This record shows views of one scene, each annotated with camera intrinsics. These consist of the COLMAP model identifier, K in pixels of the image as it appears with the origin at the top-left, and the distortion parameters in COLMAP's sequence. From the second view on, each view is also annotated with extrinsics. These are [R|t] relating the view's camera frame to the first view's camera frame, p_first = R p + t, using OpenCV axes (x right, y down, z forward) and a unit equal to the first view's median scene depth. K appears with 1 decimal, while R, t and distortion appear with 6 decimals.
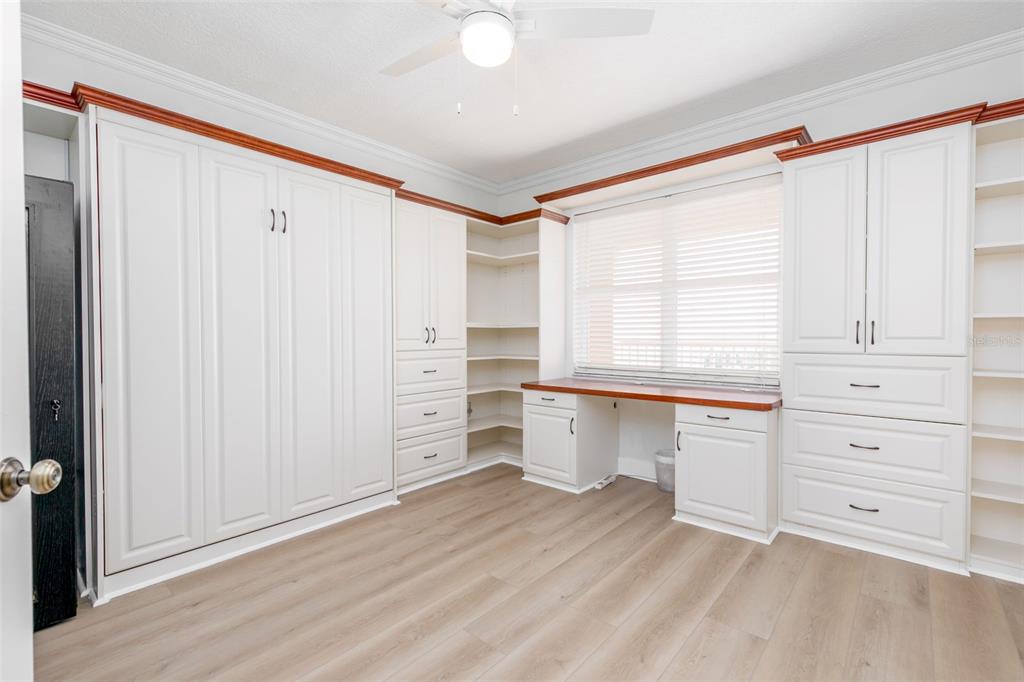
lens RADIAL K [[461.6, 0, 513.3], [0, 461.6, 341.7], [0, 0, 1]] dist [0.008284, -0.002951]
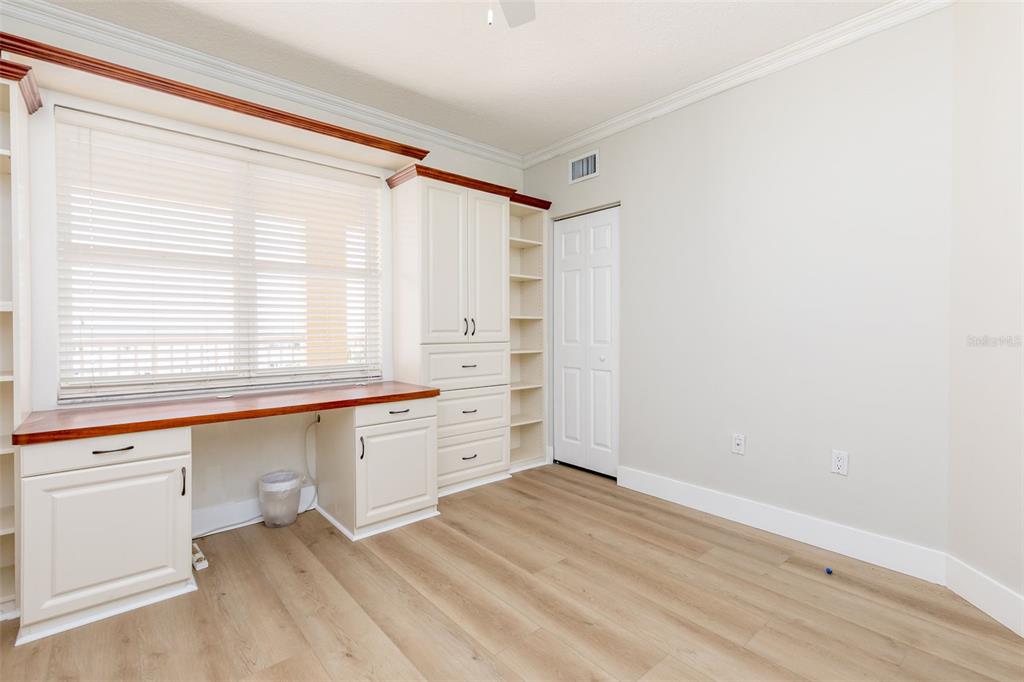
lens RADIAL K [[461.6, 0, 513.4], [0, 461.6, 333.3], [0, 0, 1]] dist [0.008284, -0.002951]
pose [[0.138517, -0.005918, 0.990342, -0.491772], [0.017413, 0.999842, 0.003539, -0.002698], [-0.990207, 0.016755, 0.138599, 0.605760]]
